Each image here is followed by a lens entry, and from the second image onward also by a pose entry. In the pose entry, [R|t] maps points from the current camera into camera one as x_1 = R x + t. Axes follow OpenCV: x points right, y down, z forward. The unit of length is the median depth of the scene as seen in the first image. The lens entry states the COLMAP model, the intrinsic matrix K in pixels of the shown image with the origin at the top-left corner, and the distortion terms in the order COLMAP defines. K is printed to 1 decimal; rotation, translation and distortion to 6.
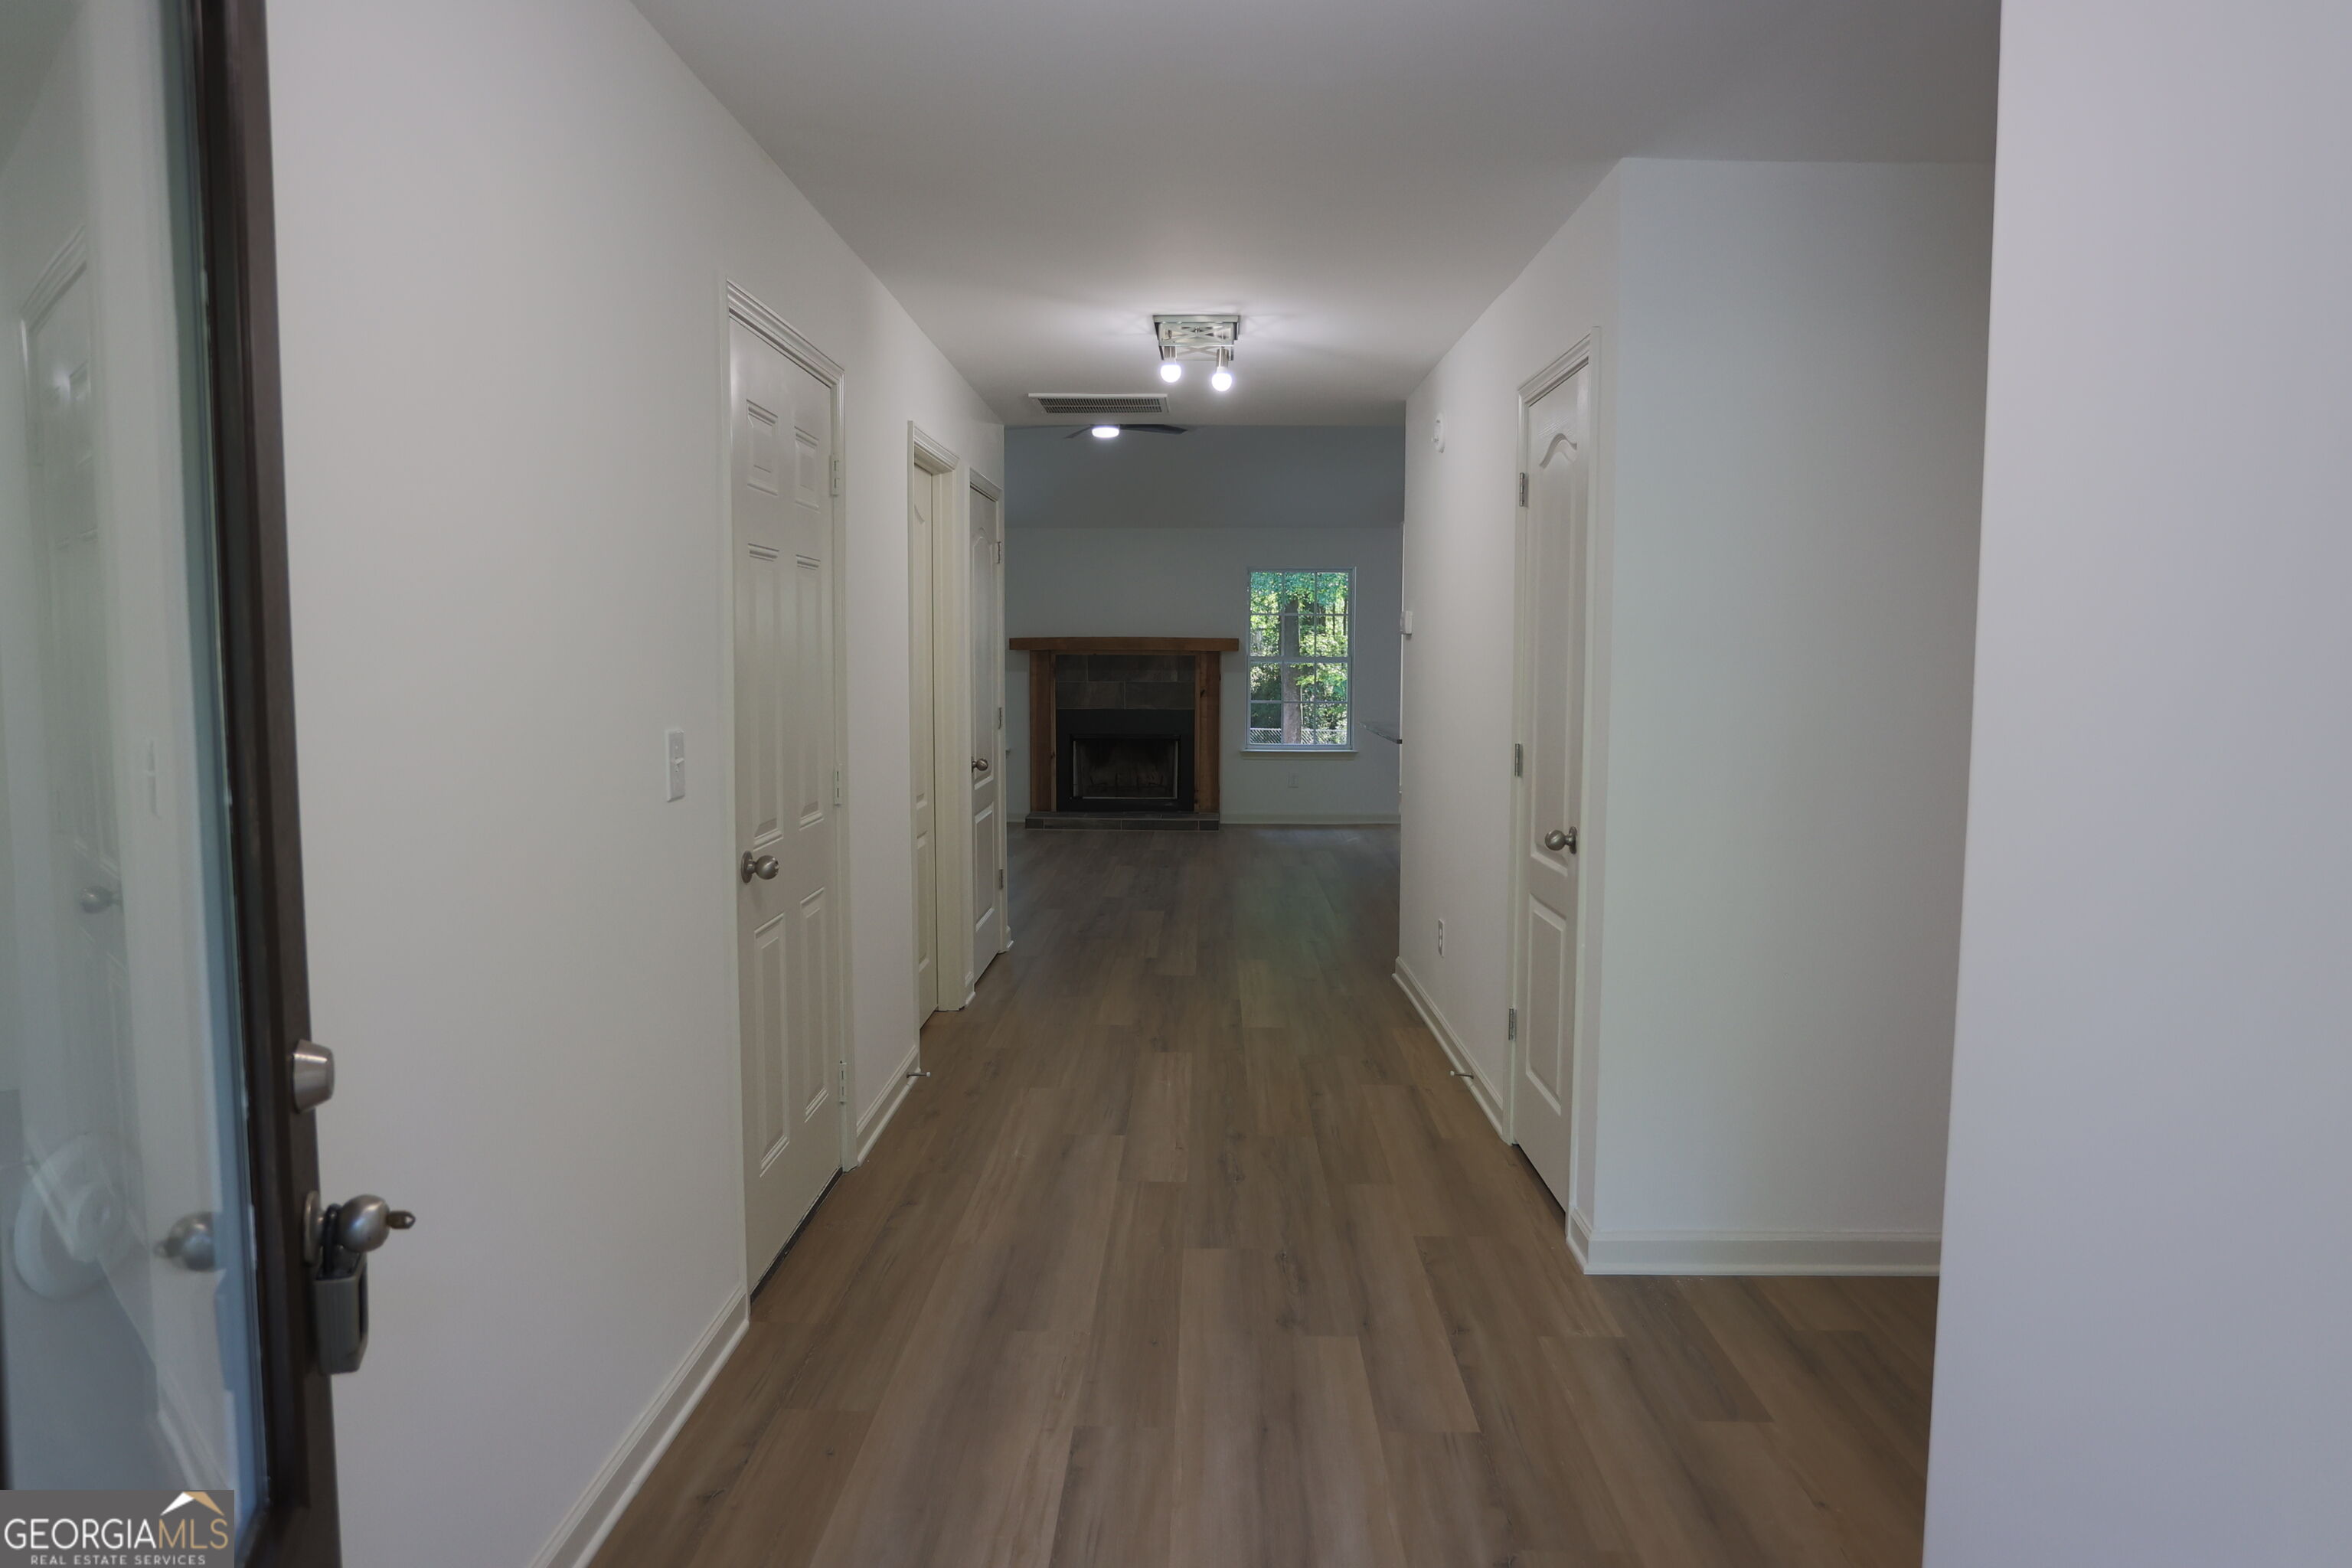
lens RADIAL K [[1410.2, 0, 1176.0], [0, 1410.2, 784.0], [0, 0, 1]] dist [-0.070012, 0.044832]
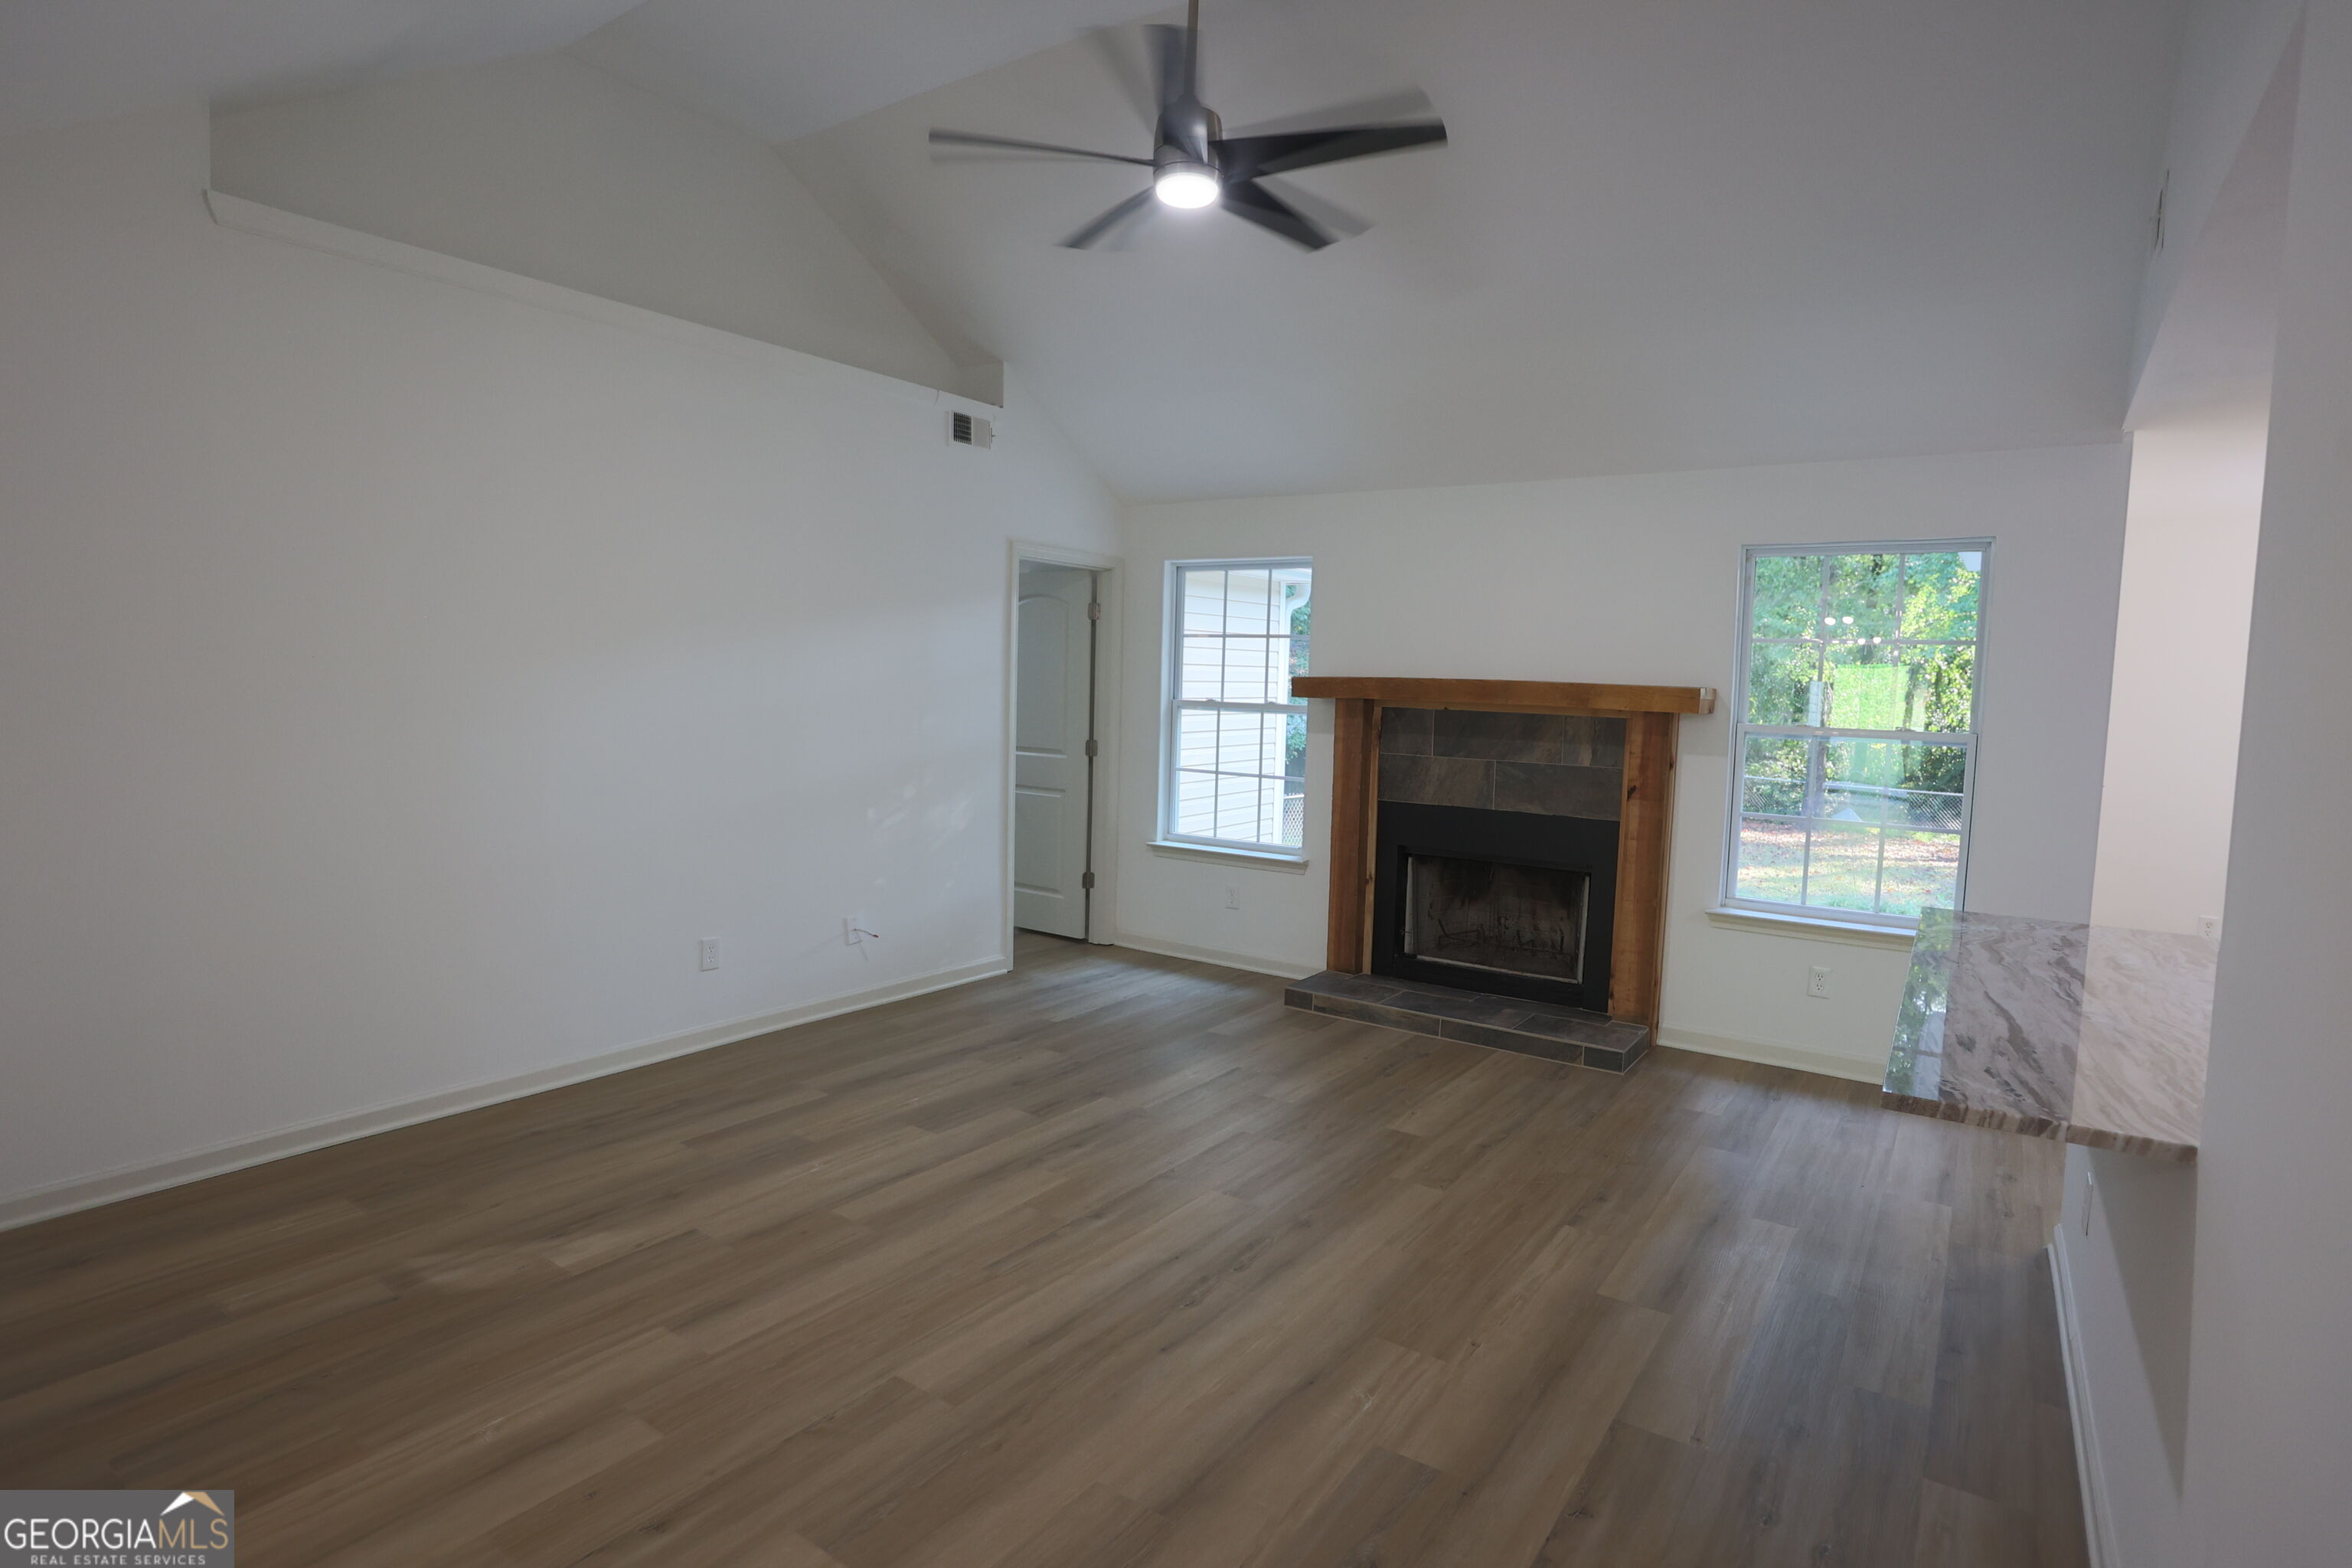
lens RADIAL K [[1213.4, 0, 1171.7], [0, 1213.4, 781.3], [0, 0, 1]] dist [-0.074316, 0.035561]
pose [[0.825690, 0.065811, -0.560272, 0.124264], [-0.073733, 0.997242, 0.008476, -0.059091], [0.559285, 0.034312, 0.828265, 0.537845]]
